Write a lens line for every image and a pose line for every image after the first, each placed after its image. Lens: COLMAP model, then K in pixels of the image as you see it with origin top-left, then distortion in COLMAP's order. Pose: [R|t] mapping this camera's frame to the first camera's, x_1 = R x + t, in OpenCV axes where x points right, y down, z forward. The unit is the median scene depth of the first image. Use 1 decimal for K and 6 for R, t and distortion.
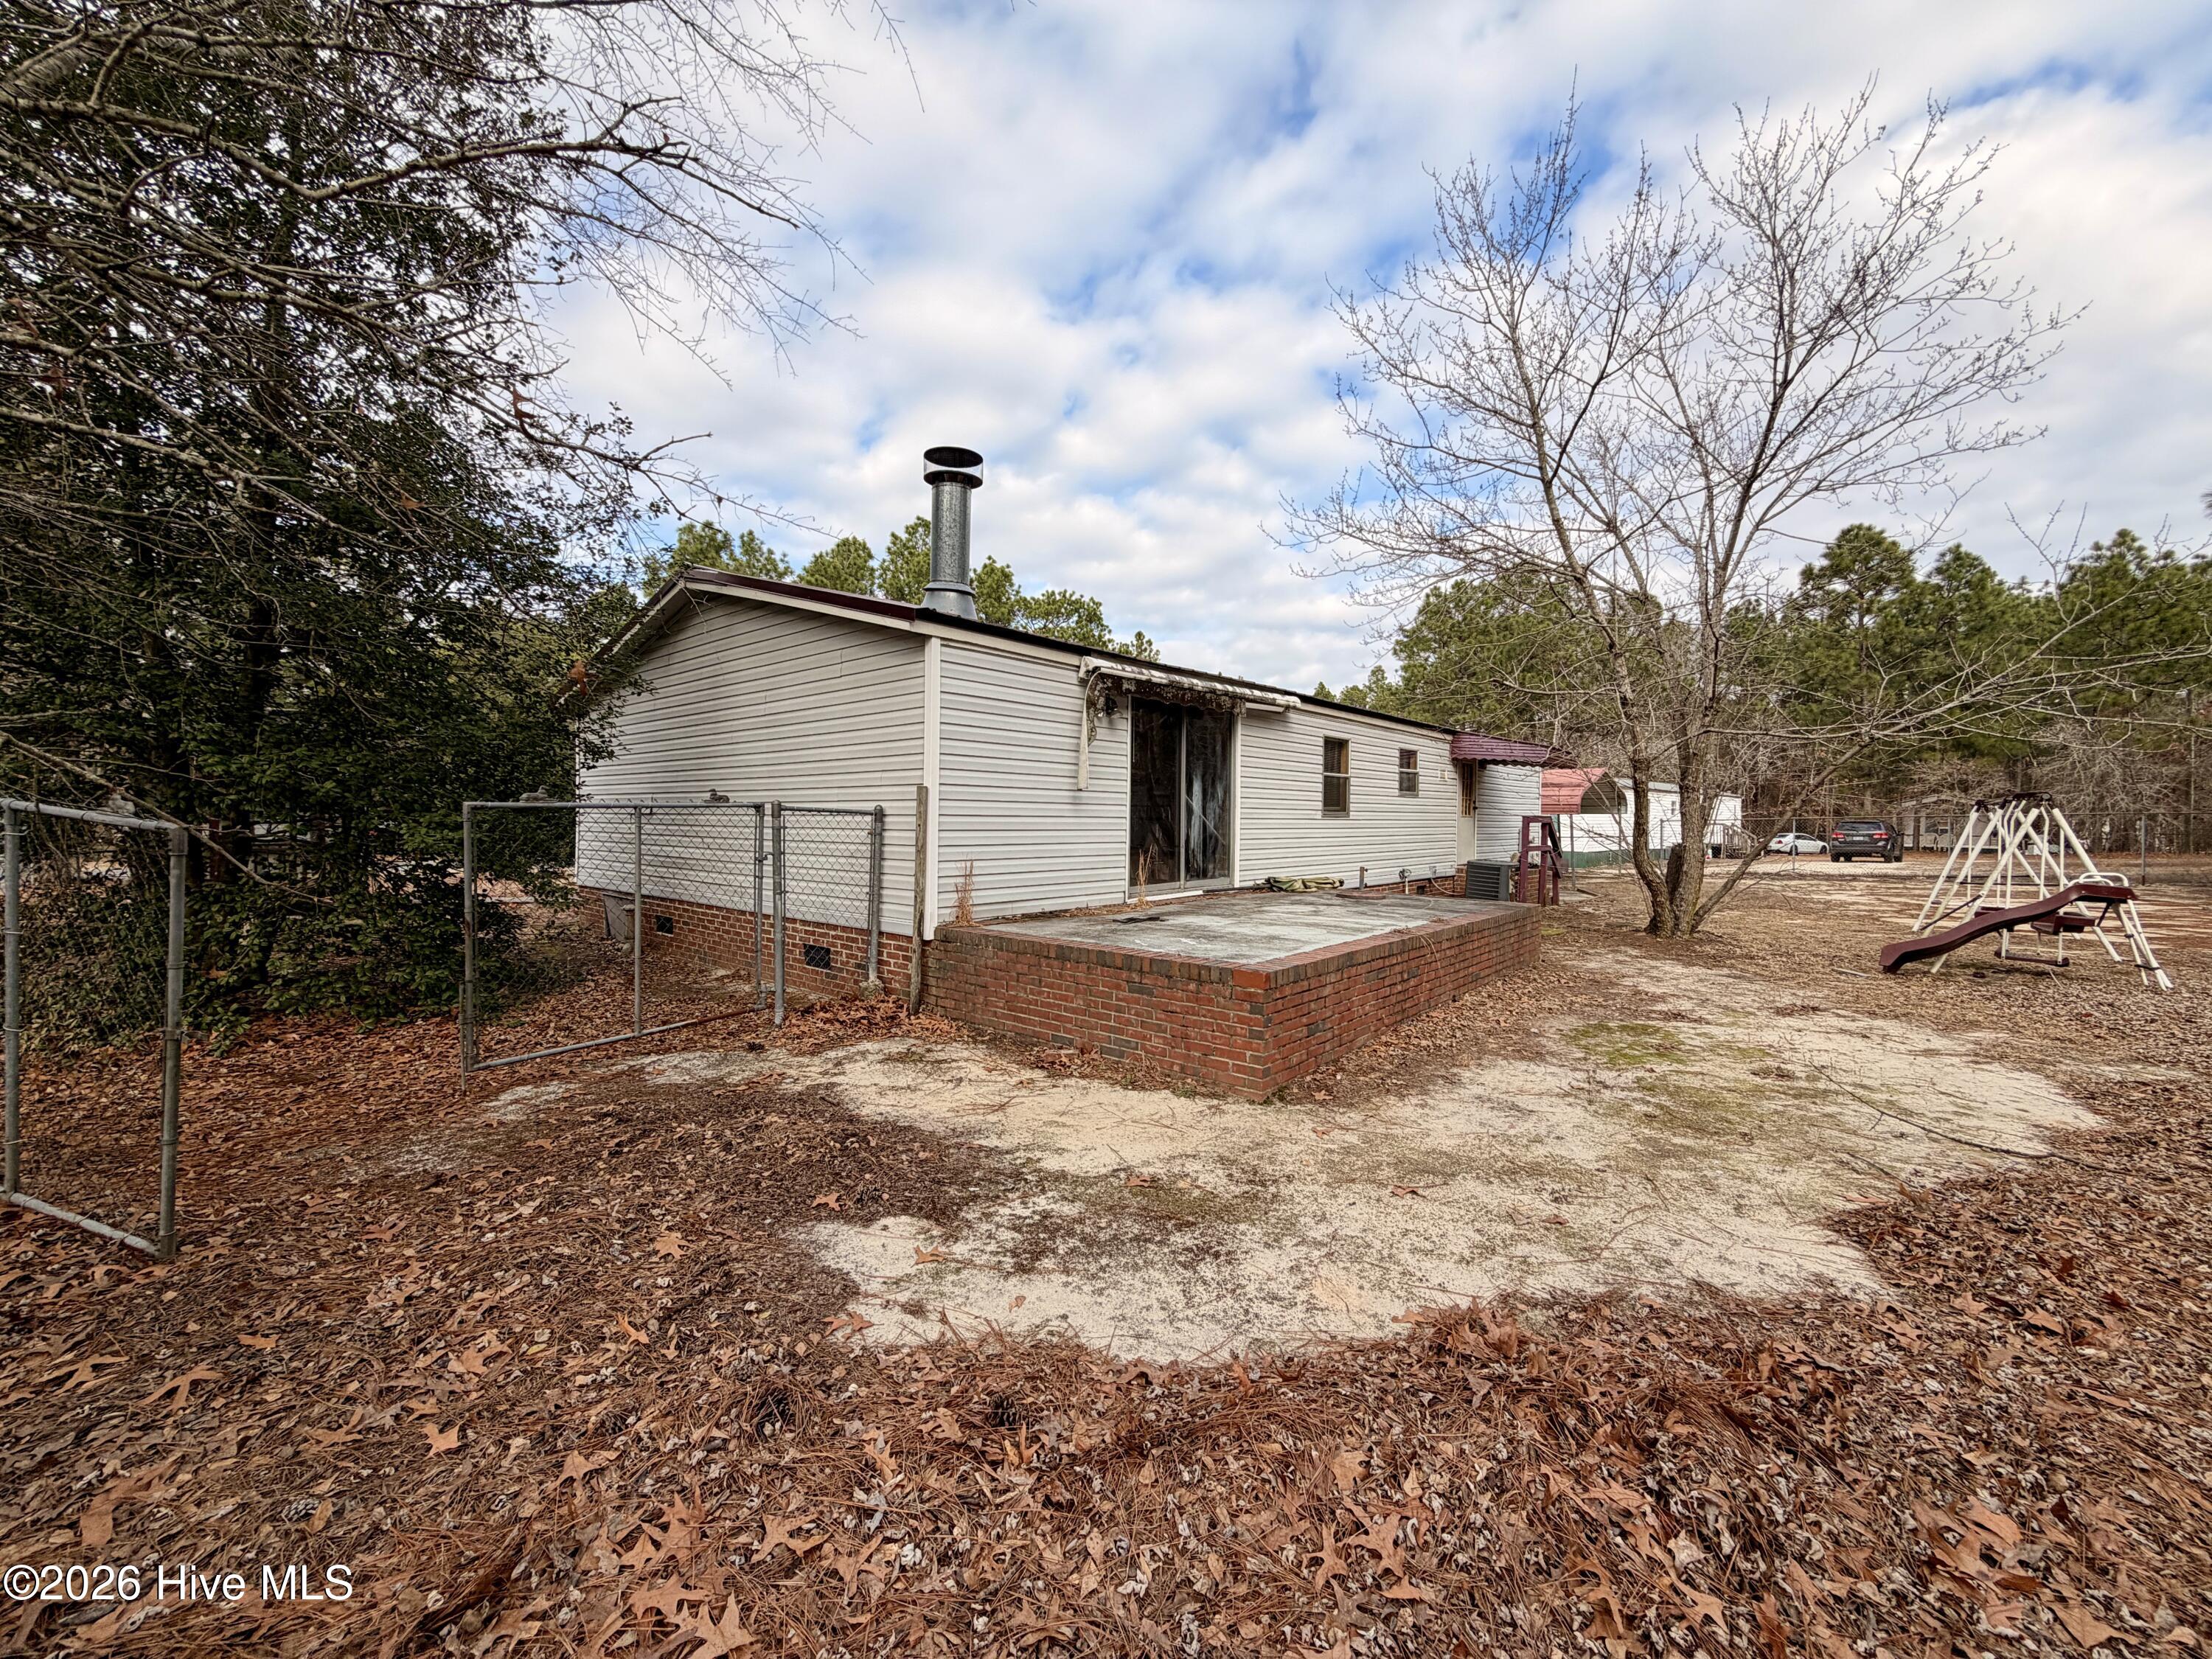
lens RADIAL K [[877.8, 0, 1097.7], [0, 877.8, 822.4], [0, 0, 1]] dist [-0.006442, 0.000499]
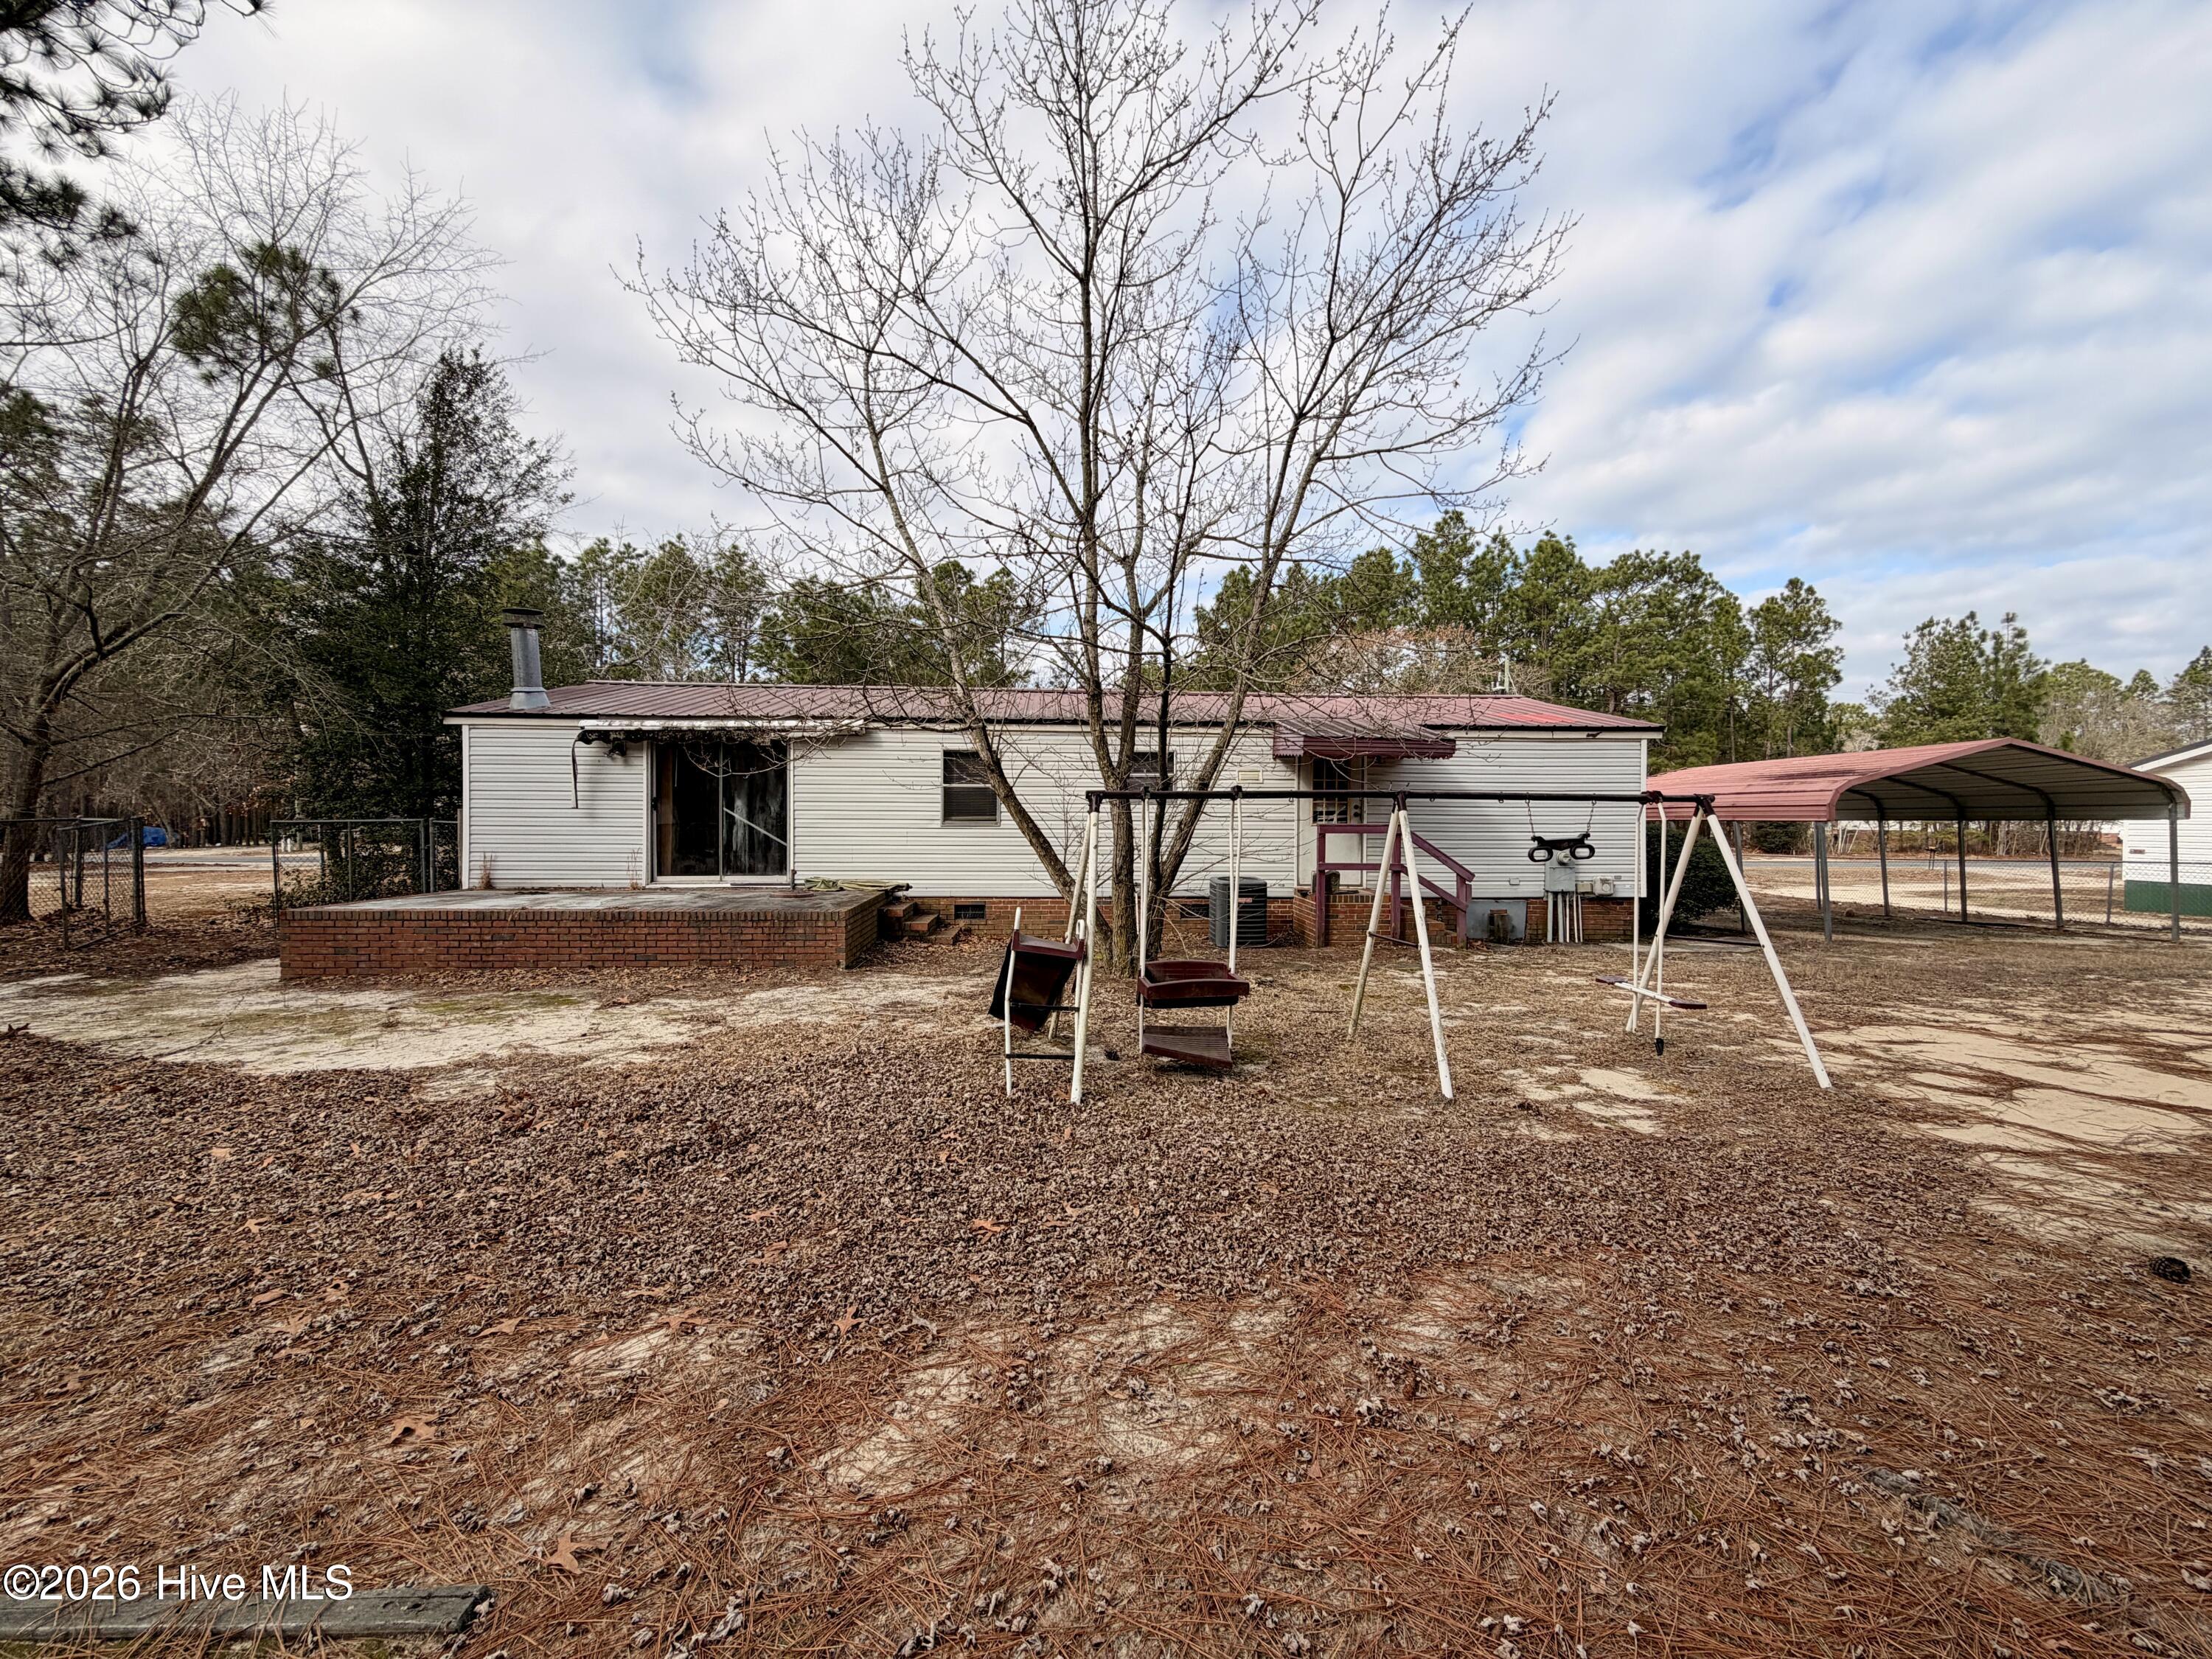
lens RADIAL K [[877.8, 0, 1111.8], [0, 877.8, 822.9], [0, 0, 1]] dist [-0.006442, 0.000499]
pose [[0.690828, -0.002059, -0.723016, 1.000217], [-0.004838, 0.999960, -0.007470, -0.002853], [0.723003, 0.008658, 0.690791, 0.359878]]
